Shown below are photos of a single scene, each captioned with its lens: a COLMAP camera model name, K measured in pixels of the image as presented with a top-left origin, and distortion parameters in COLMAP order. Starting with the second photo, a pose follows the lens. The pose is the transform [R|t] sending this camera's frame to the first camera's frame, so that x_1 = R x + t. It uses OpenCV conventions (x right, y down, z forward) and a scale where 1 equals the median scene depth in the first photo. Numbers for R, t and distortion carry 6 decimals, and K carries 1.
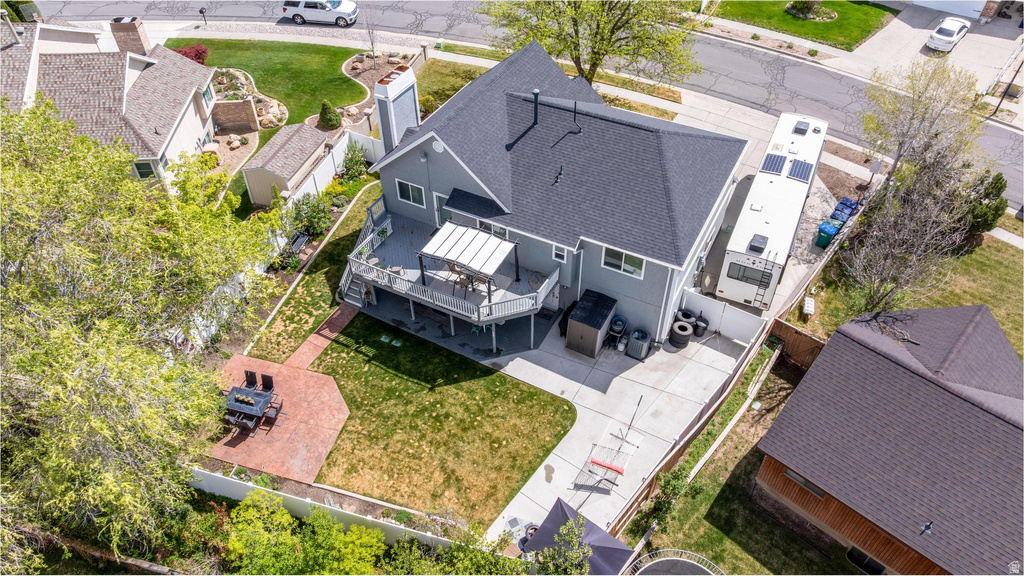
lens RADIAL K [[724.7, 0, 512.0], [0, 724.7, 288.0], [0, 0, 1]] dist [-0.023985, 0.002158]
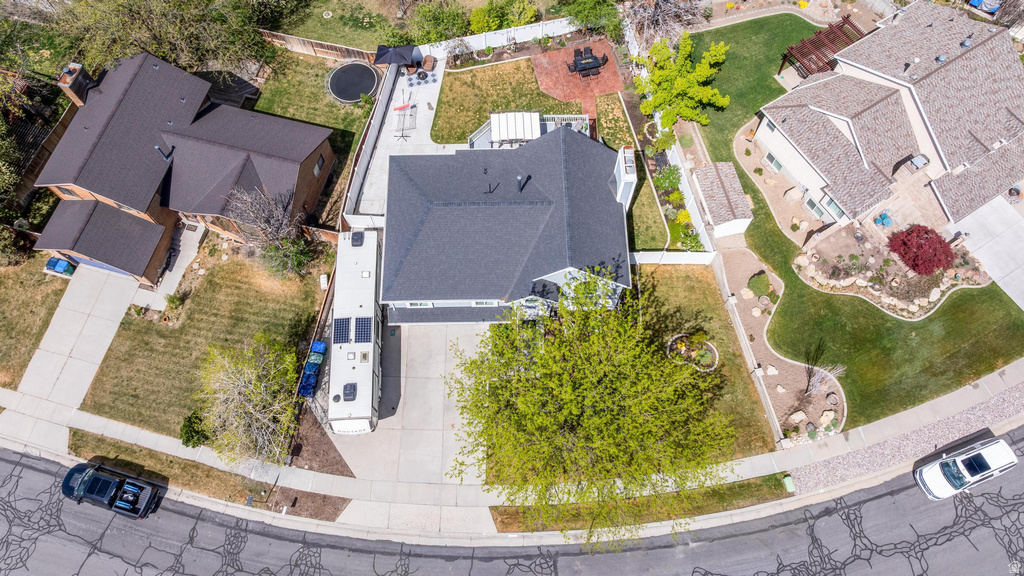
lens RADIAL K [[724.7, 0, 512.0], [0, 724.7, 288.0], [0, 0, 1]] dist [-0.023985, 0.002158]
pose [[-0.877480, 0.447239, -0.173225, 0.391623], [-0.325315, -0.289615, 0.900163, -1.627842], [0.352419, 0.846227, 0.399625, 0.655733]]
